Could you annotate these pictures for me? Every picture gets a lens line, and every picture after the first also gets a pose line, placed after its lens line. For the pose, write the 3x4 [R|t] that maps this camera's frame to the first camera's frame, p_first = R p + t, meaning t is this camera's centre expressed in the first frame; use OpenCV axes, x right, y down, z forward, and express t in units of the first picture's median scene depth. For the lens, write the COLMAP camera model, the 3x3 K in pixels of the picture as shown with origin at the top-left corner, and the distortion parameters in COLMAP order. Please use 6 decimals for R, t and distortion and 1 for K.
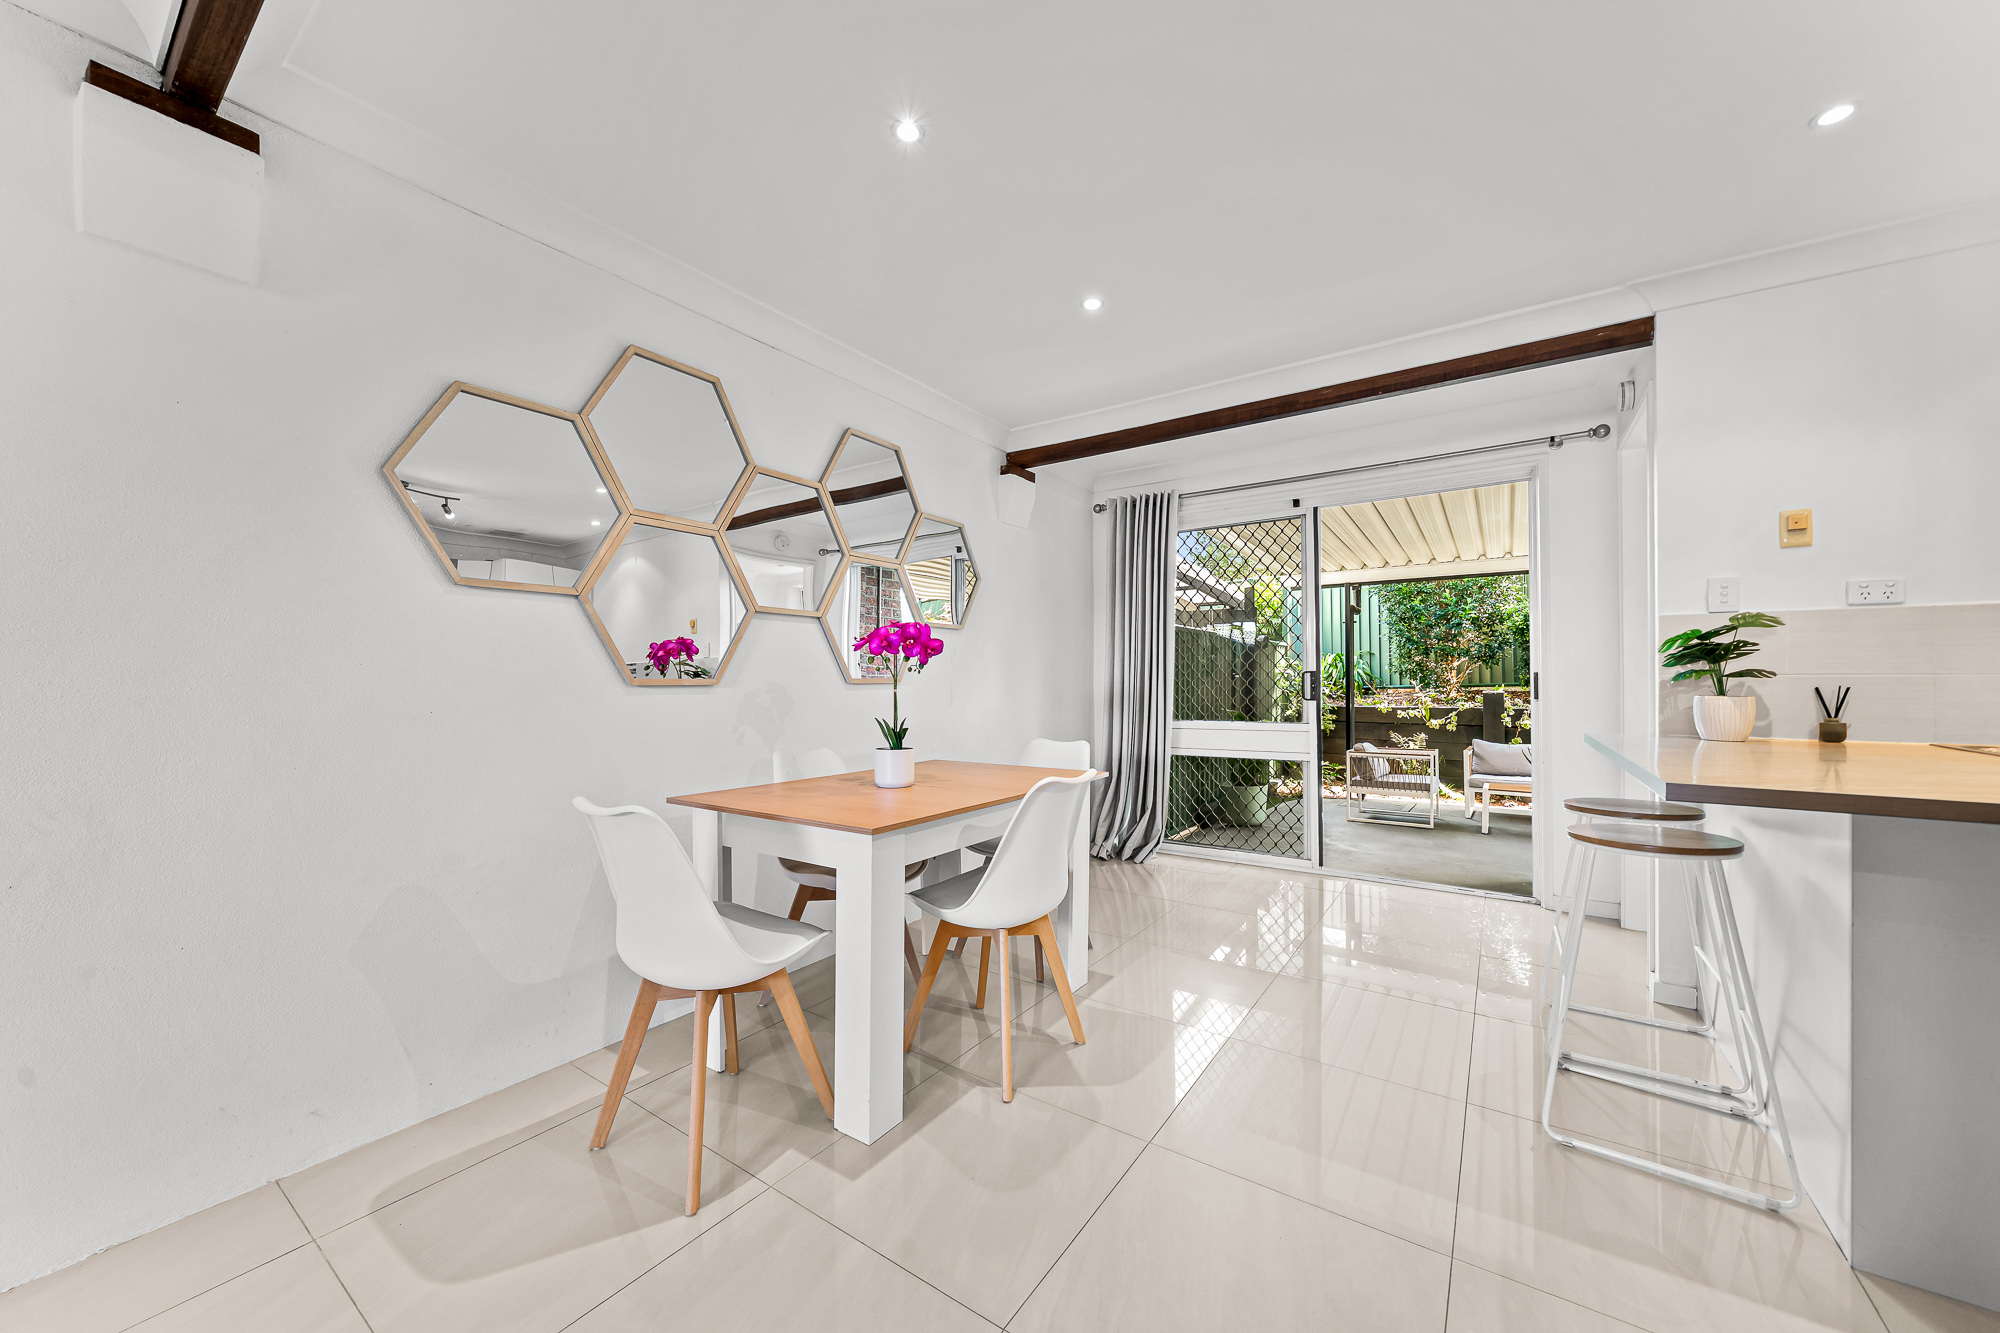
lens RADIAL K [[738.3, 0, 993.0], [0, 738.3, 676.6], [0, 0, 1]] dist [0.000503, -0.000026]
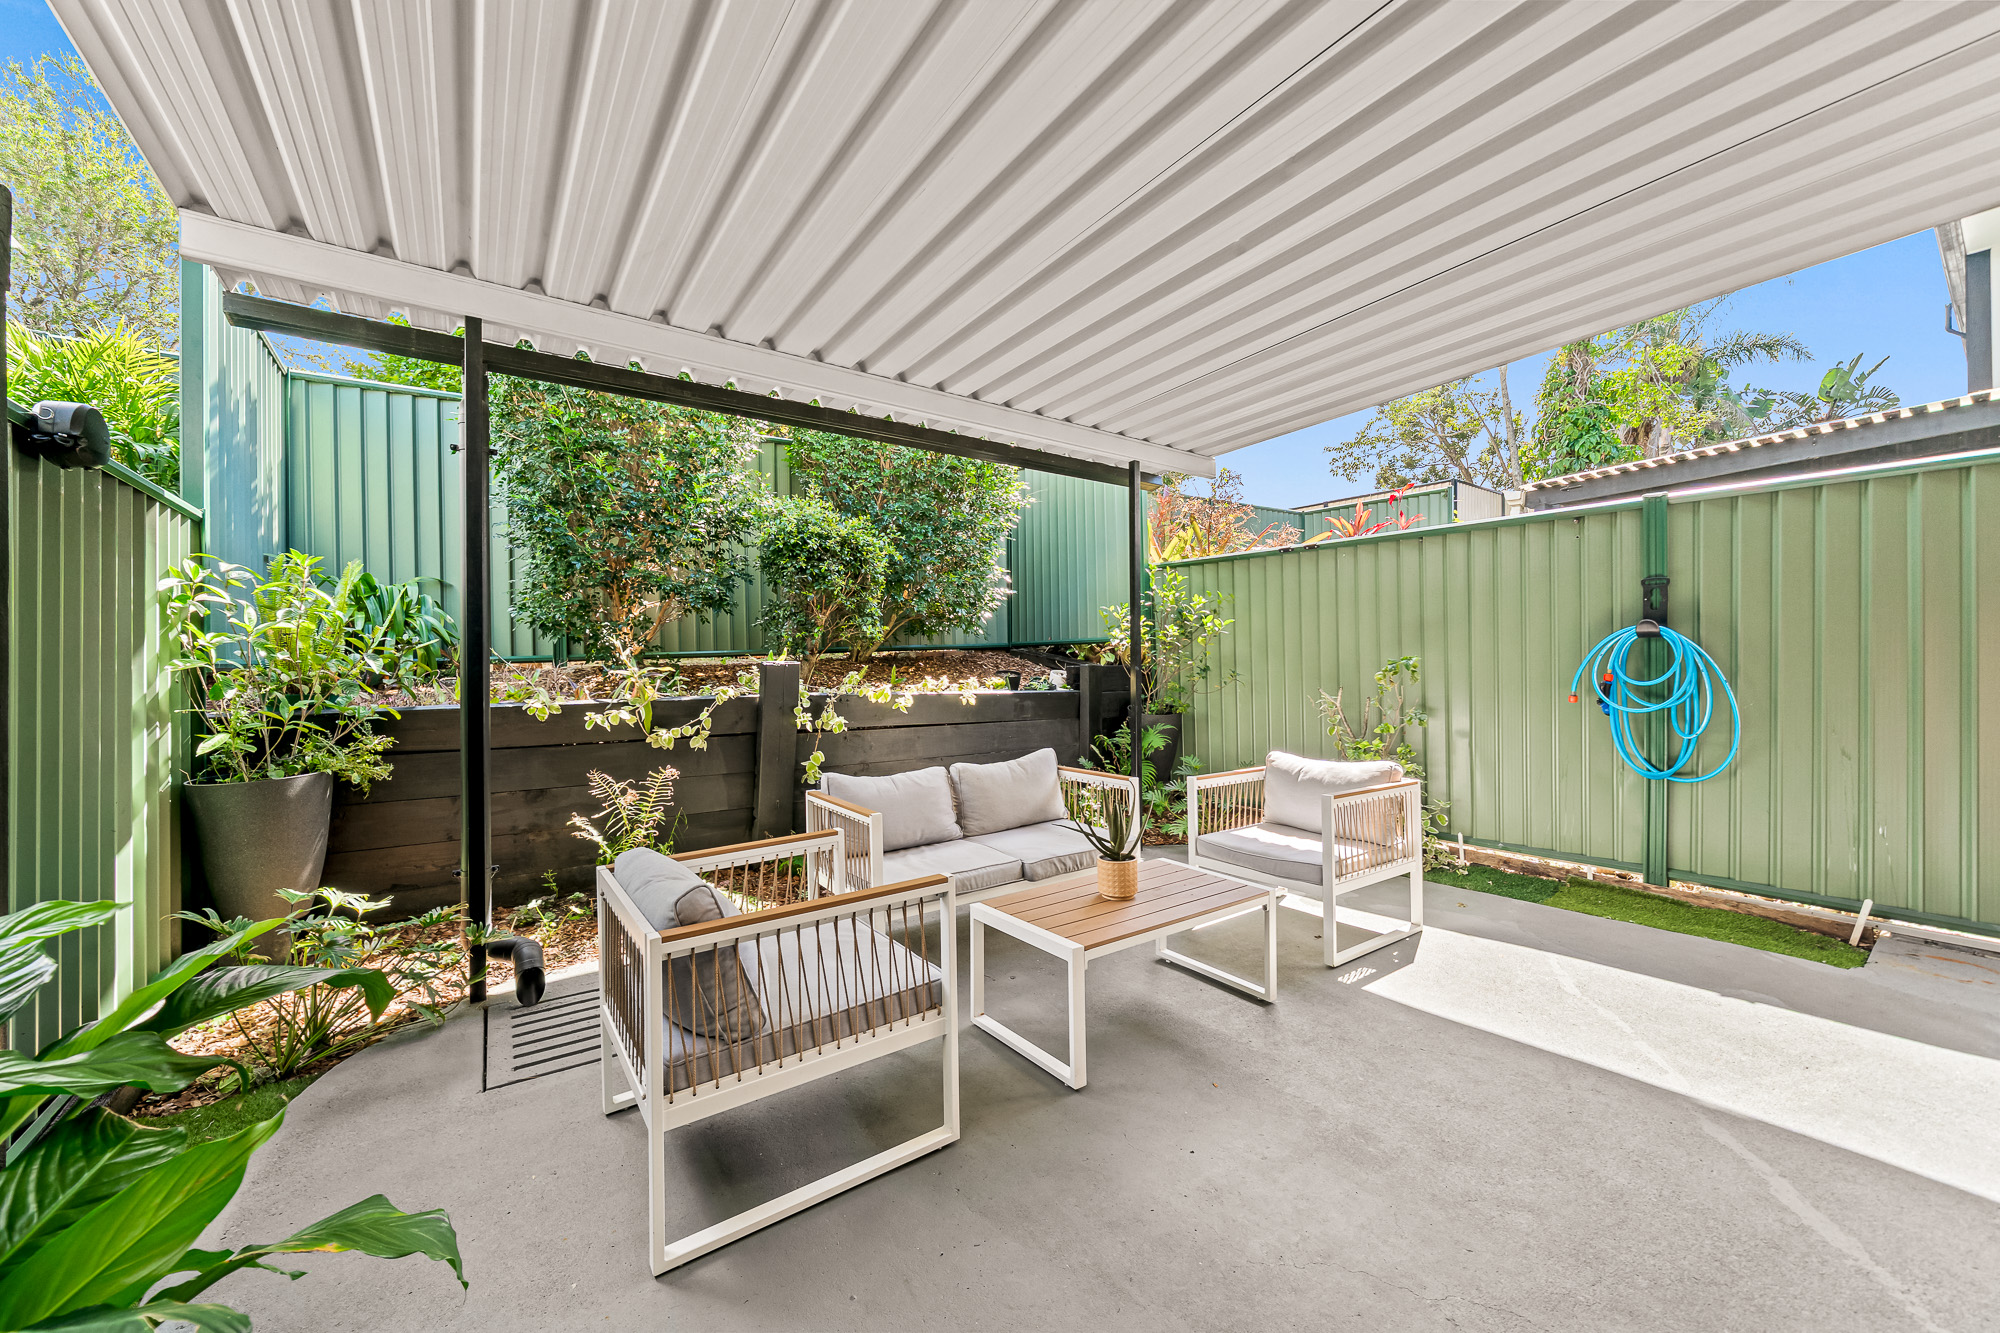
lens RADIAL K [[738.3, 0, 994.7], [0, 738.3, 679.7], [0, 0, 1]] dist [0.000503, -0.000026]
pose [[0.347268, -0.014286, 0.937657, 0.263321], [0.001614, 0.999892, 0.014636, 0.023856], [-0.937765, -0.003569, 0.347253, 0.675866]]
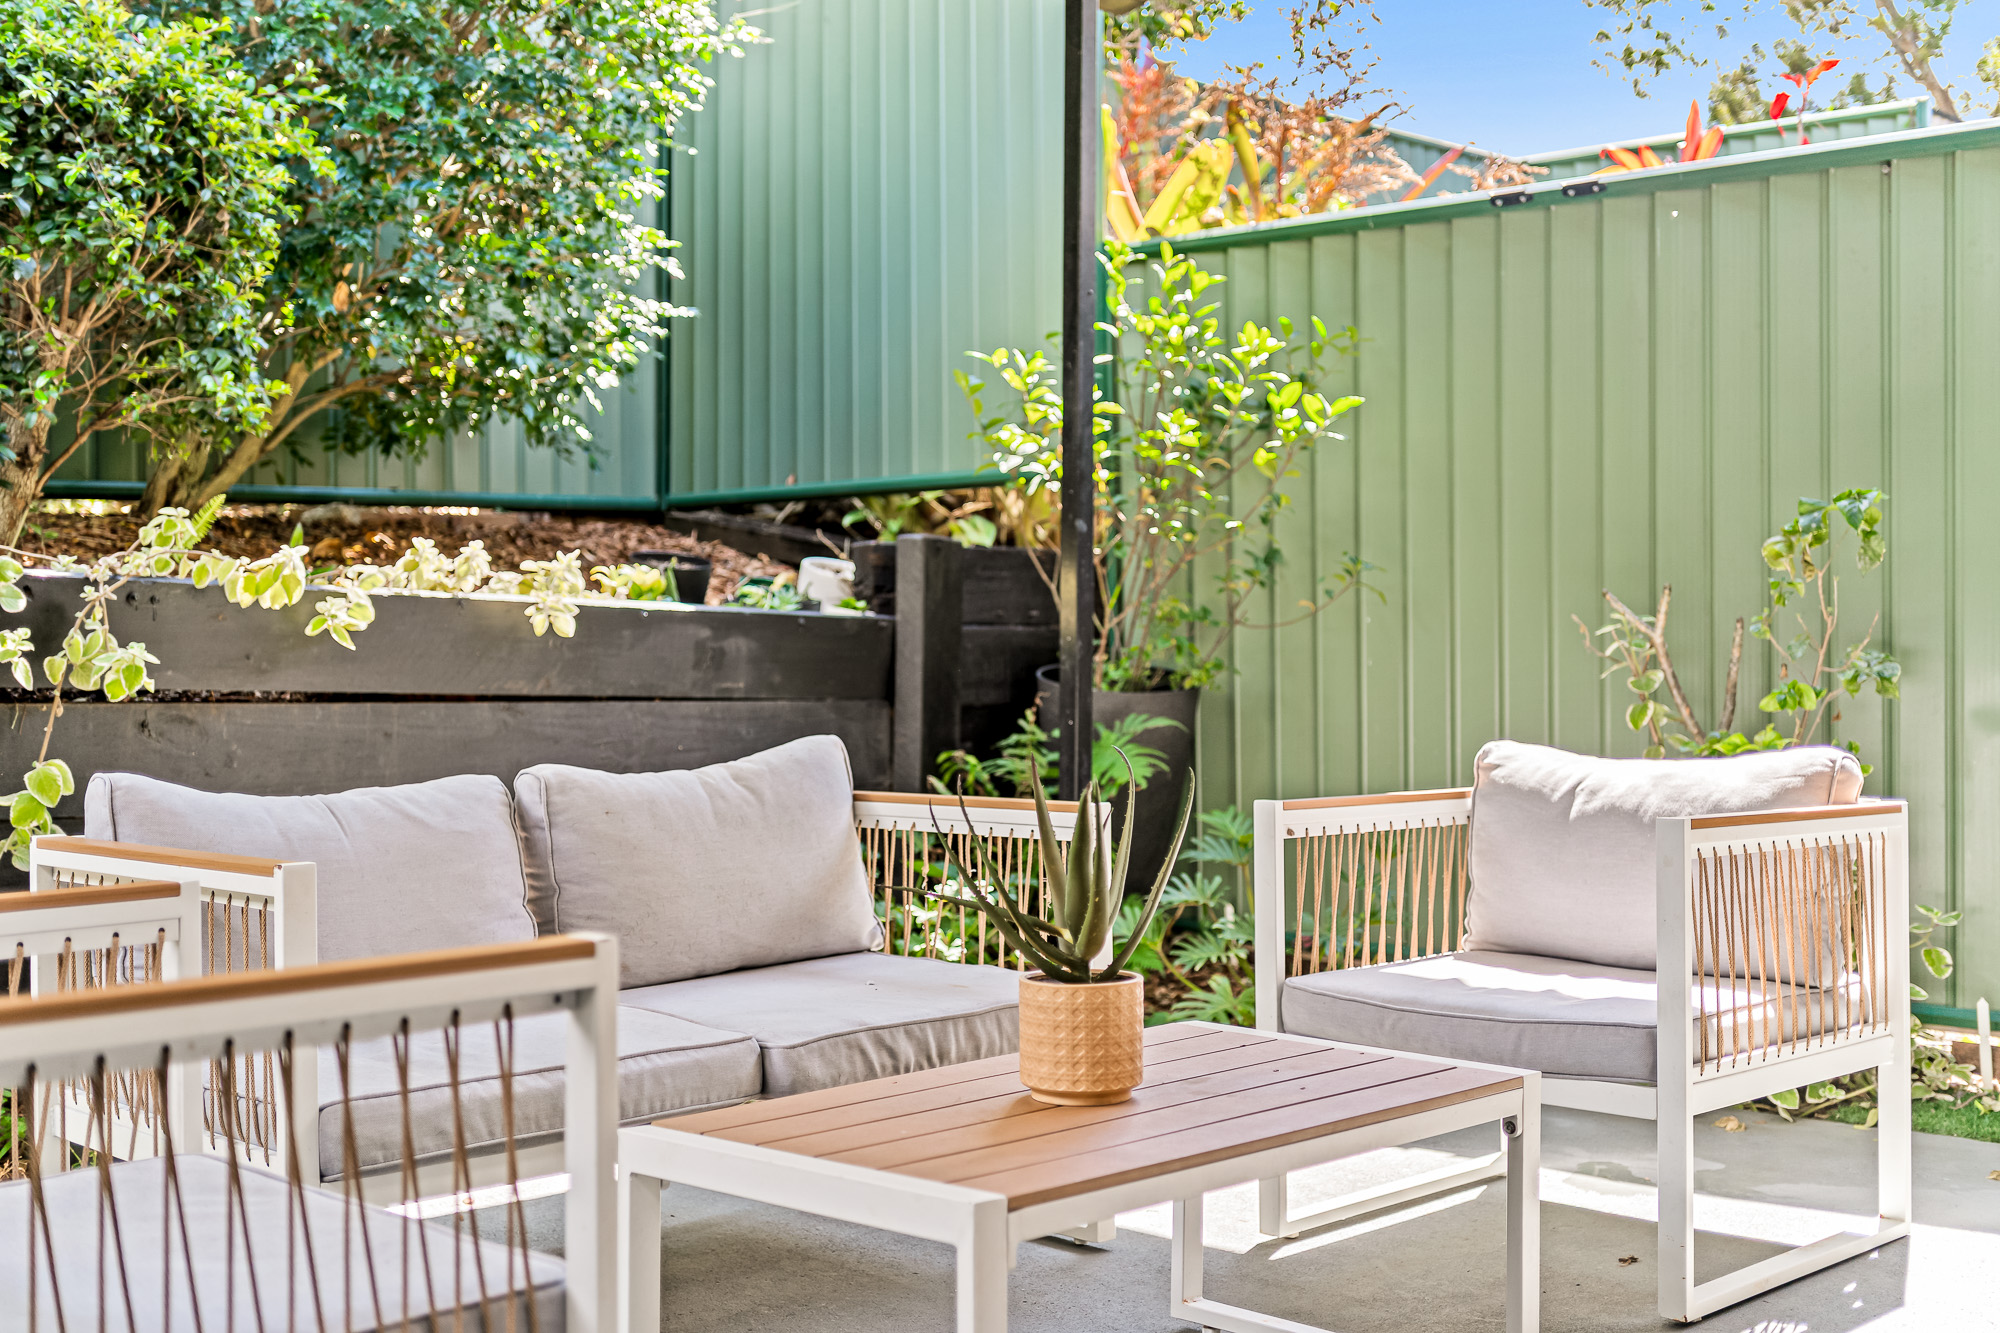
lens RADIAL K [[2271.9, 0, 996.5], [0, 2271.9, 662.4], [0, 0, 1]] dist [0.014187, 0.000000]
pose [[0.176079, -0.008267, 0.984341, 0.266335], [-0.014951, 0.999827, 0.011072, 0.053178], [-0.984263, -0.016667, 0.175925, 0.690793]]
